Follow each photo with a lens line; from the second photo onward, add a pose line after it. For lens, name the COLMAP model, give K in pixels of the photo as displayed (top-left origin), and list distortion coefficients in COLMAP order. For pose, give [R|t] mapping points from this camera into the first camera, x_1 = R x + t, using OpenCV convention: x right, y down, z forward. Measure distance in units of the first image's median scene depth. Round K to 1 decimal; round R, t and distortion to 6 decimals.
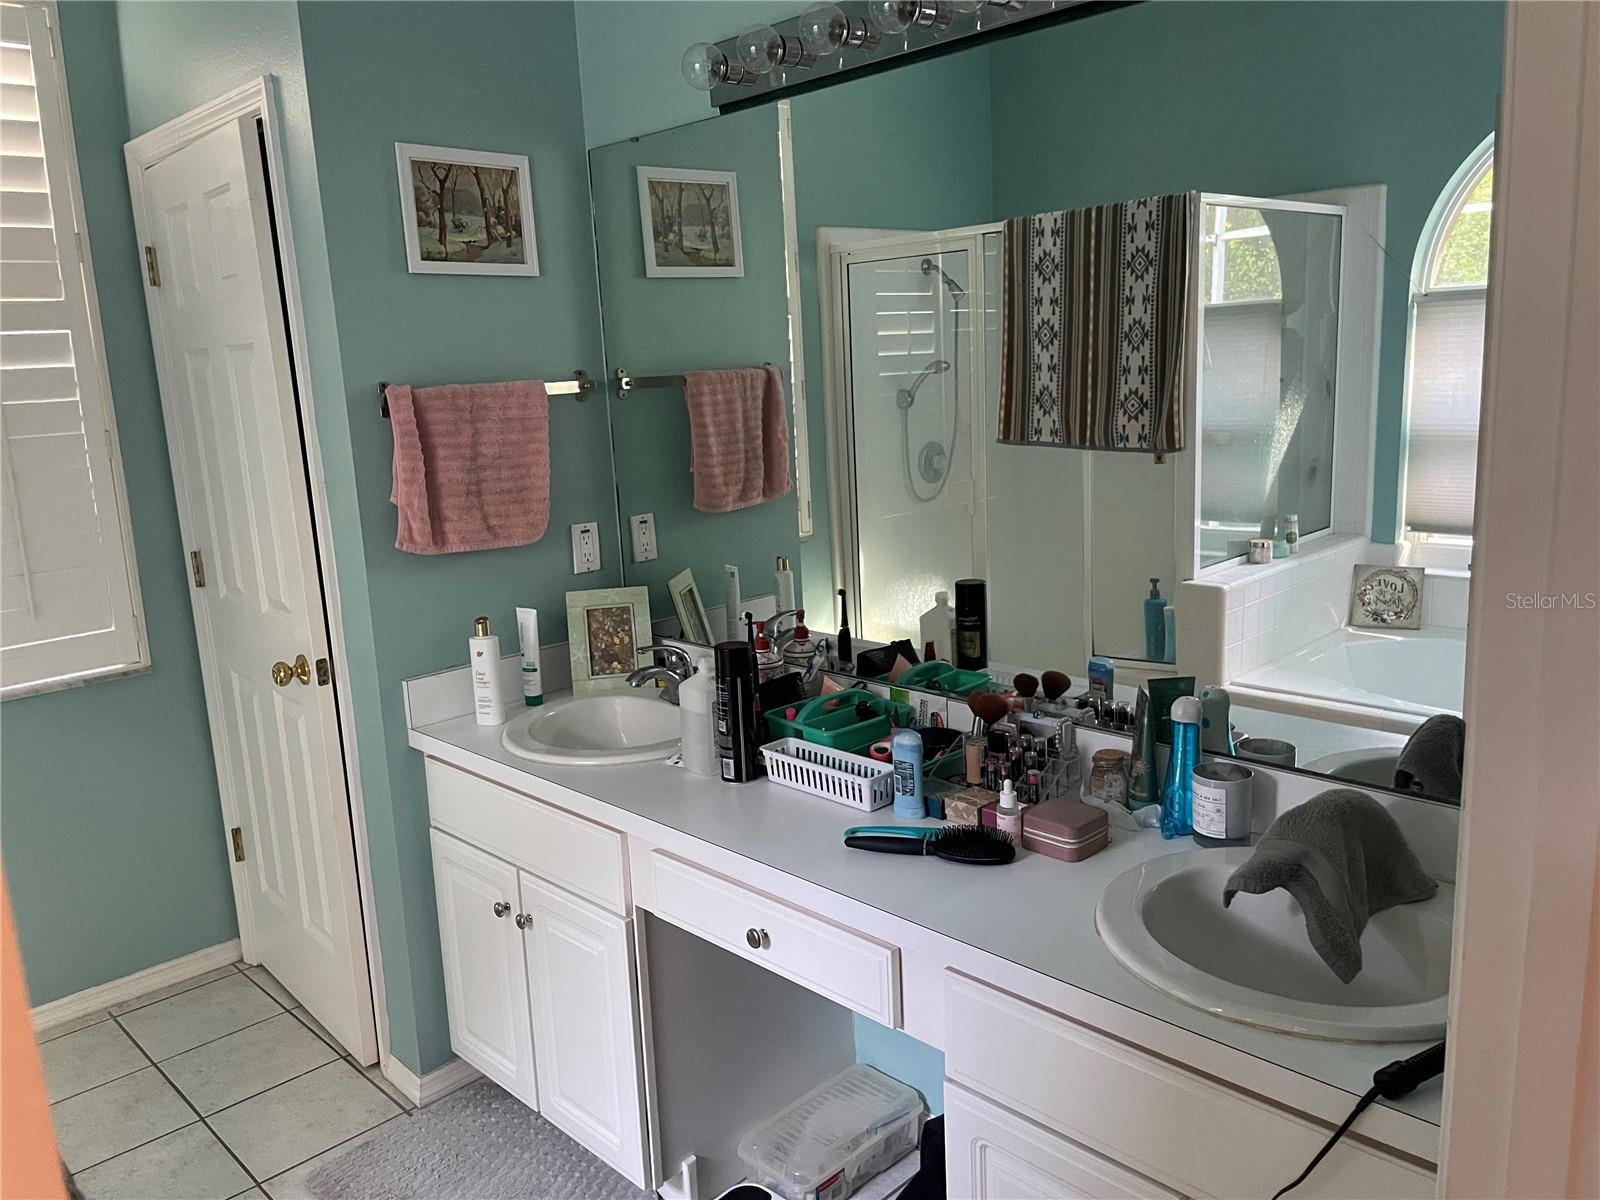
lens RADIAL K [[1221.3, 0, 800.1], [0, 1221.3, 615.6], [0, 0, 1]] dist [0.077636, -0.100732]
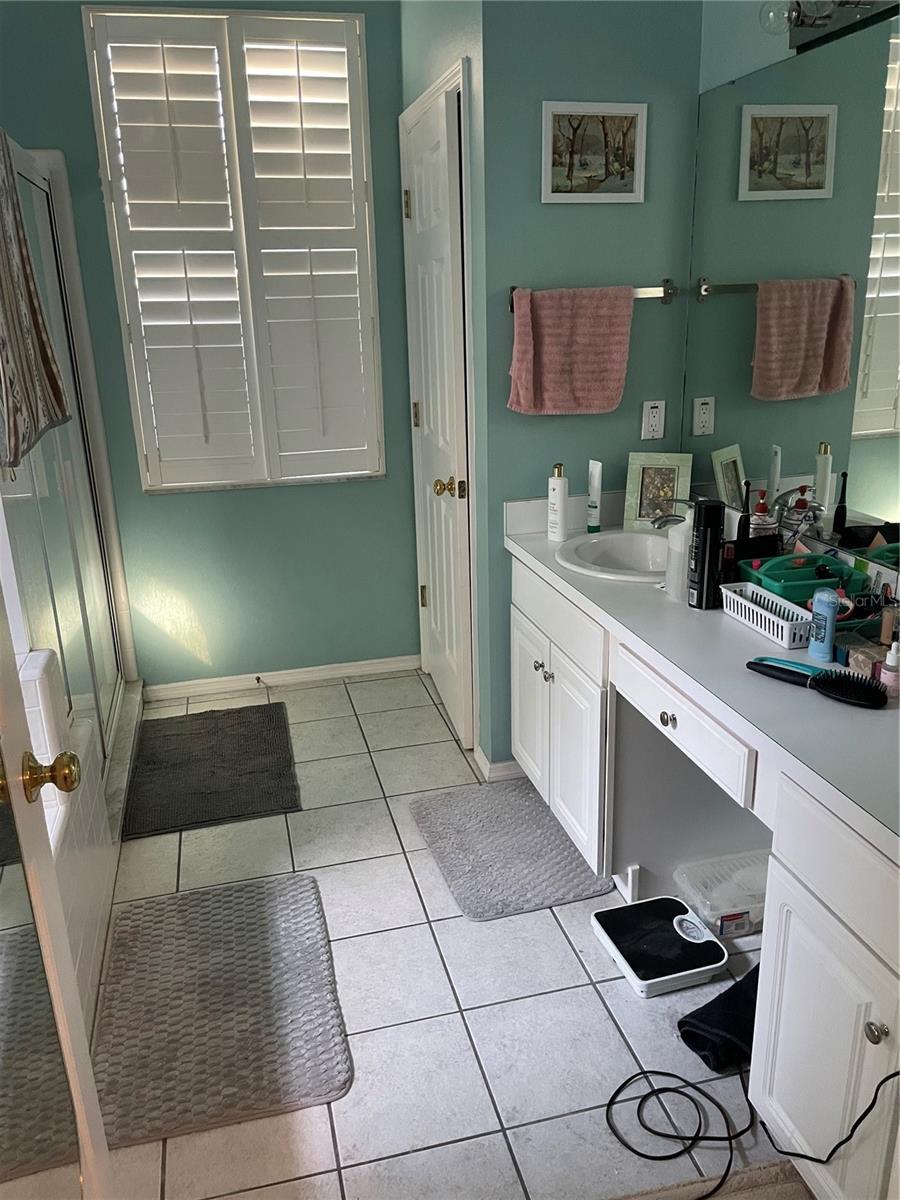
lens RADIAL K [[916.0, 0, 444.4], [0, 916.0, 611.6], [0, 0, 1]] dist [0.077636, -0.100732]
pose [[0.860914, 0.186291, -0.473416, 0.153144], [-0.116860, 0.978077, 0.172364, 0.001496], [0.495147, -0.093067, 0.863810, 0.014050]]
